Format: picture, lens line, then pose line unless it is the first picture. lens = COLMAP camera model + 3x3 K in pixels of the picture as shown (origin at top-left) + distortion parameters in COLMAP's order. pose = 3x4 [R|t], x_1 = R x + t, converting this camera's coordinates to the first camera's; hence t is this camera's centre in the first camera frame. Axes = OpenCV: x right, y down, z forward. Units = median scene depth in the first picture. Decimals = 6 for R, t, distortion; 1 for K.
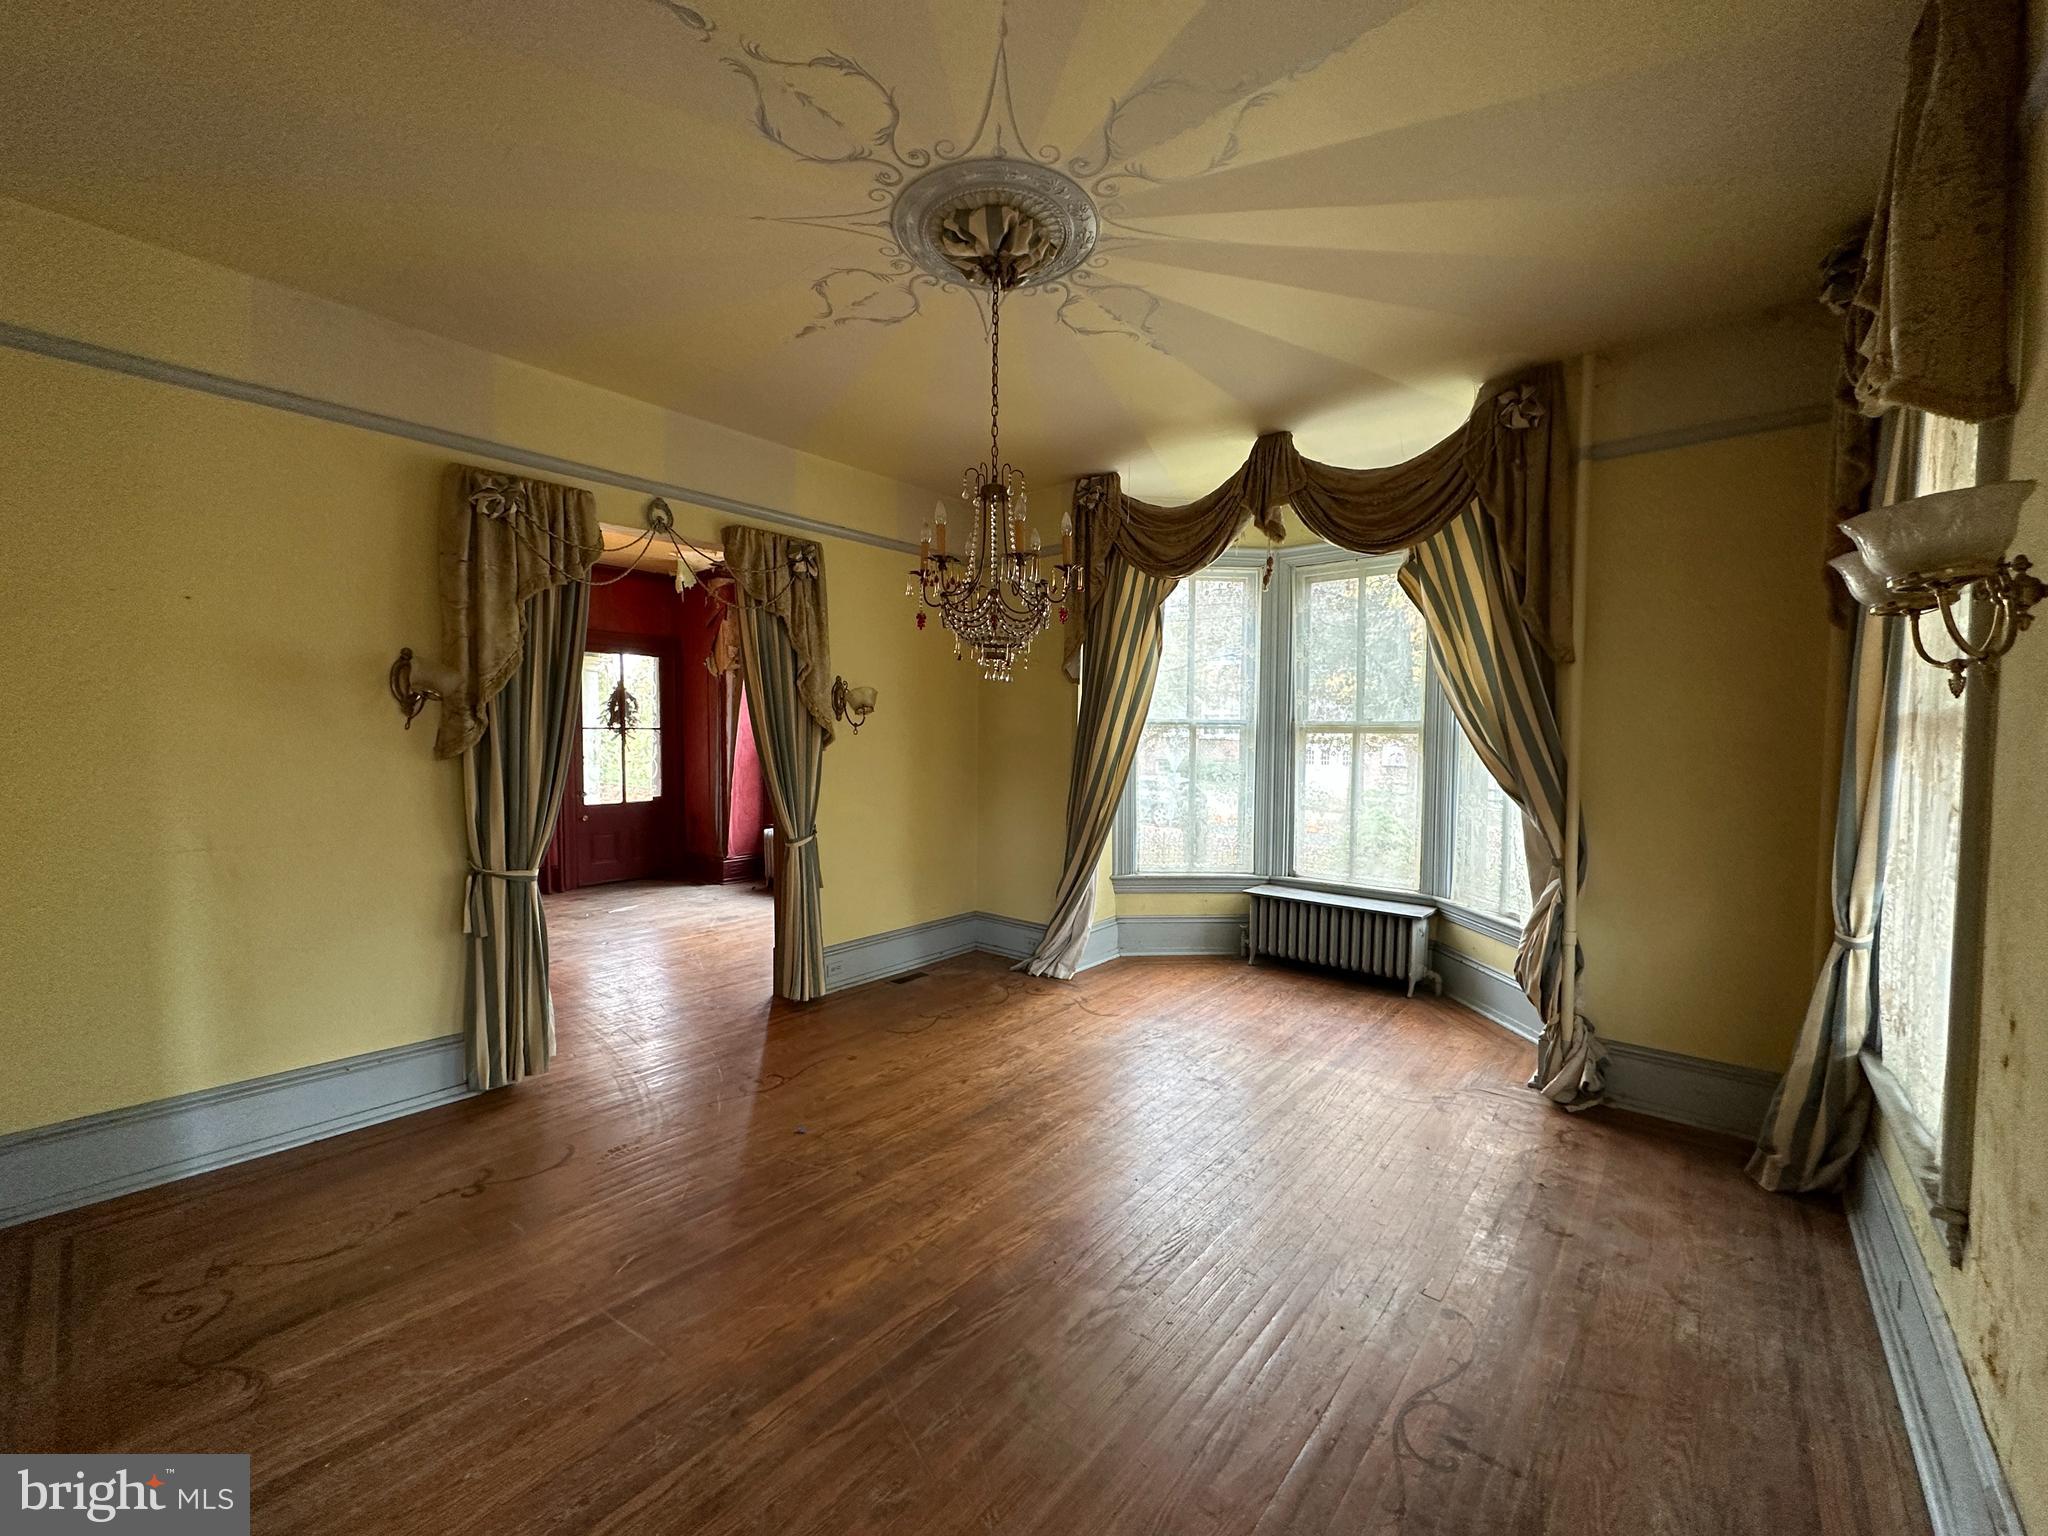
lens RADIAL K [[819.5, 0, 1022.1], [0, 819.5, 772.9], [0, 0, 1]] dist [0.000627, 0.000043]
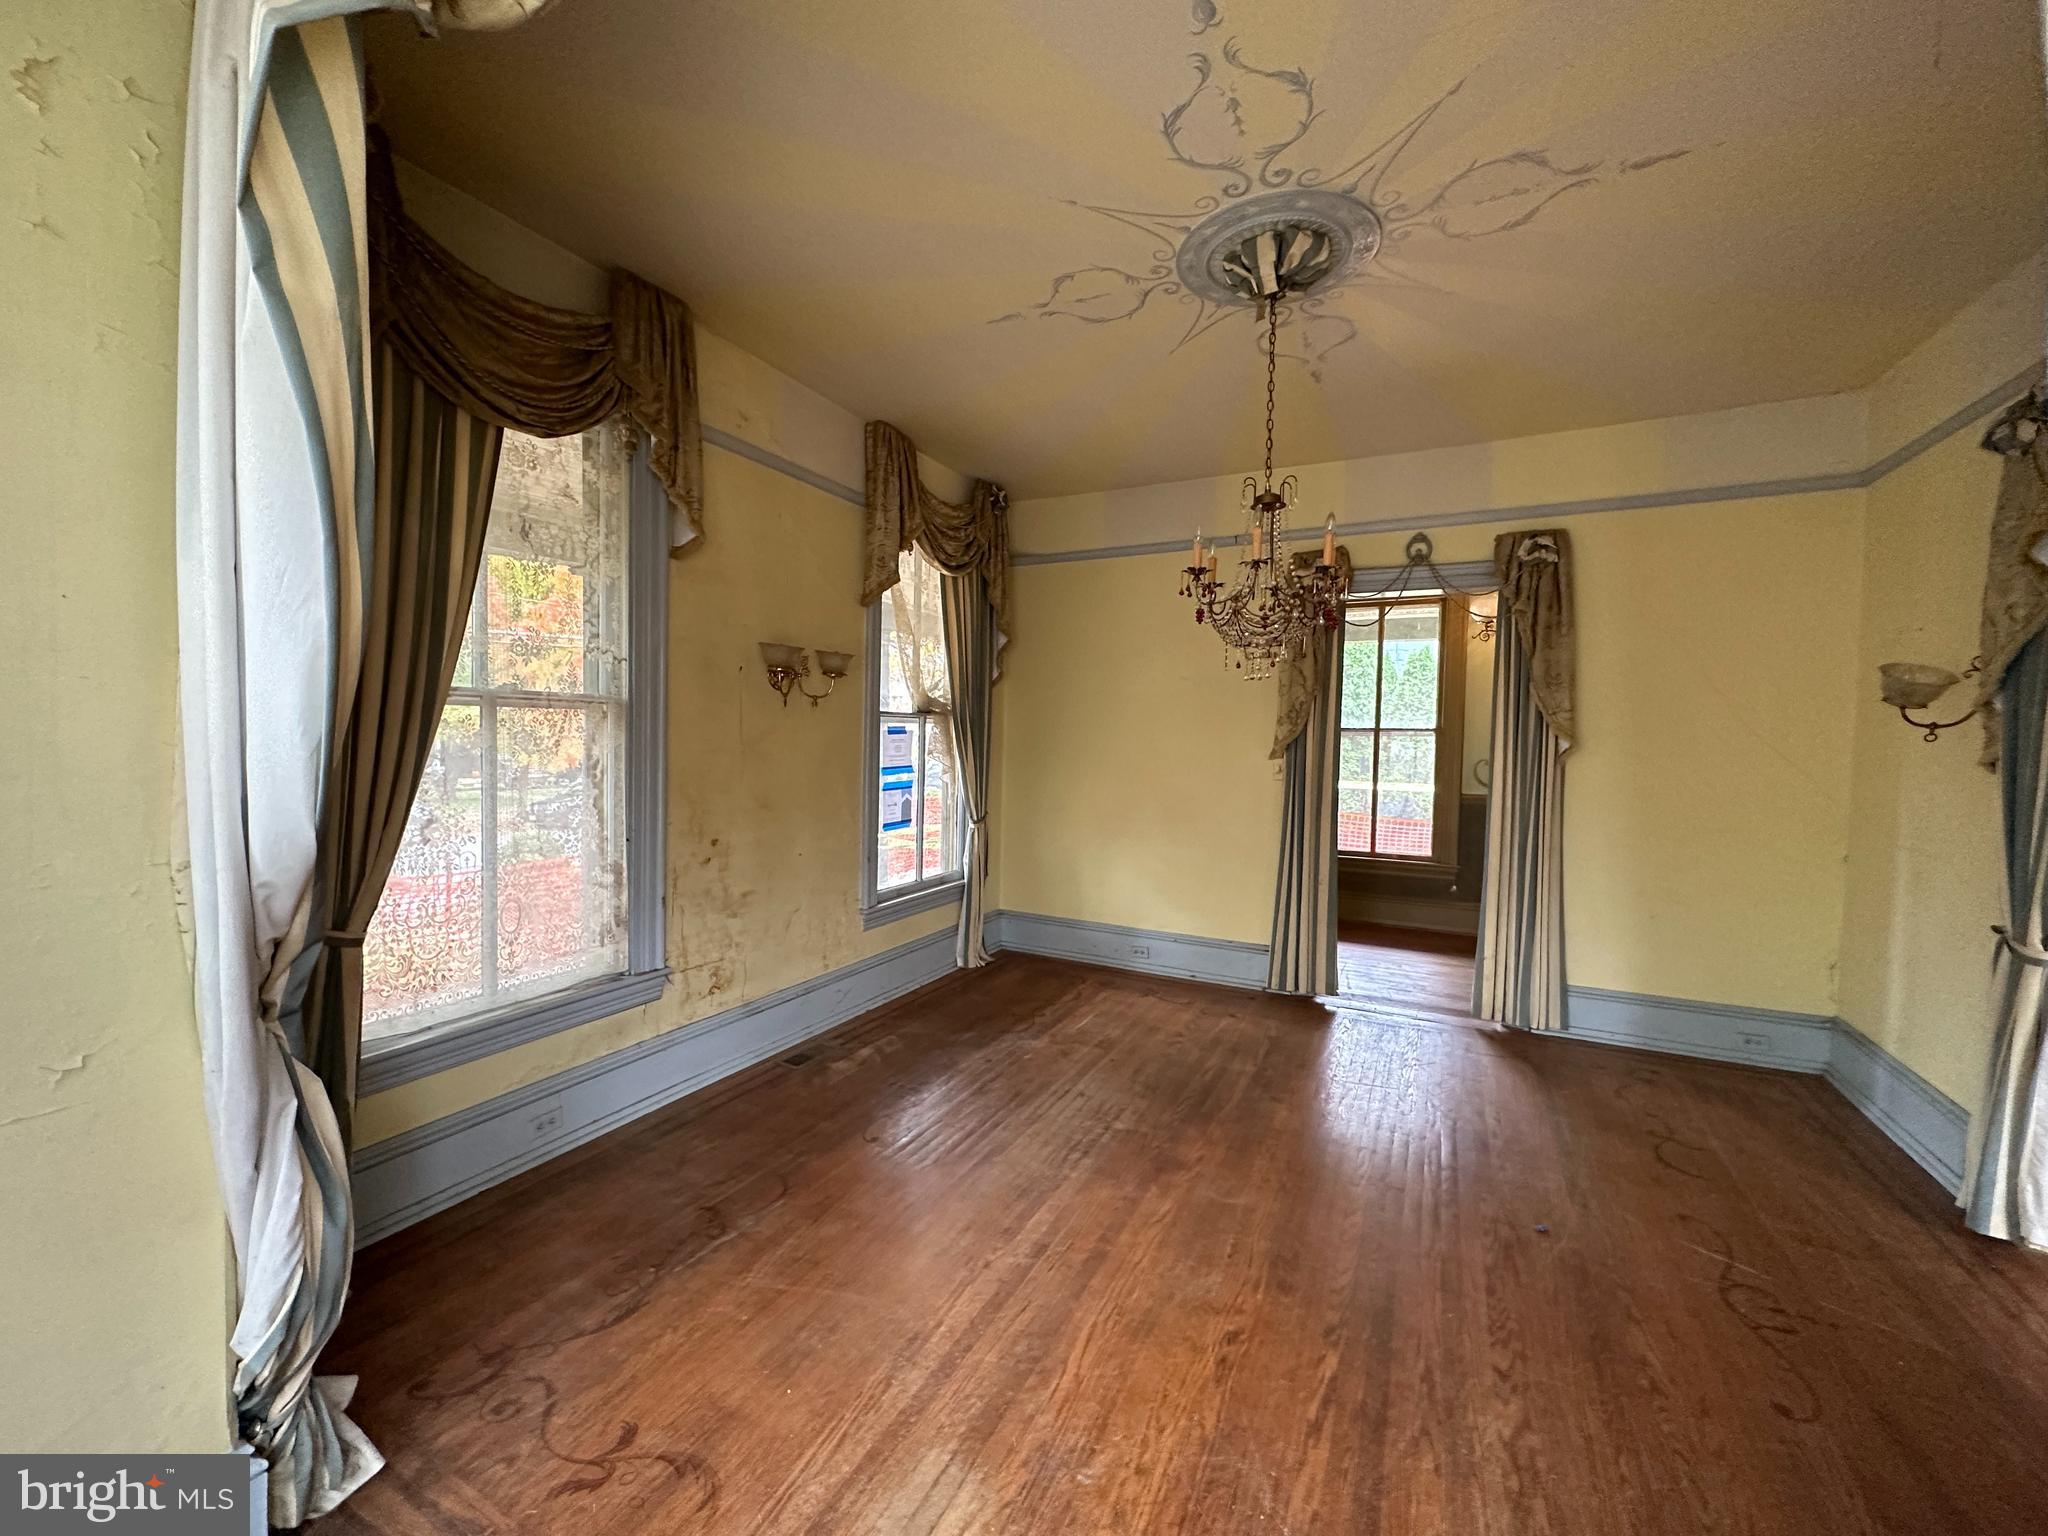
lens RADIAL K [[819.5, 0, 1022.1], [0, 819.5, 772.9], [0, 0, 1]] dist [0.000627, 0.000043]
pose [[-0.971232, -0.012954, -0.237781, 0.471479], [-0.036565, 0.994790, 0.095160, -0.075112], [0.235309, 0.101117, -0.966646, 1.790058]]
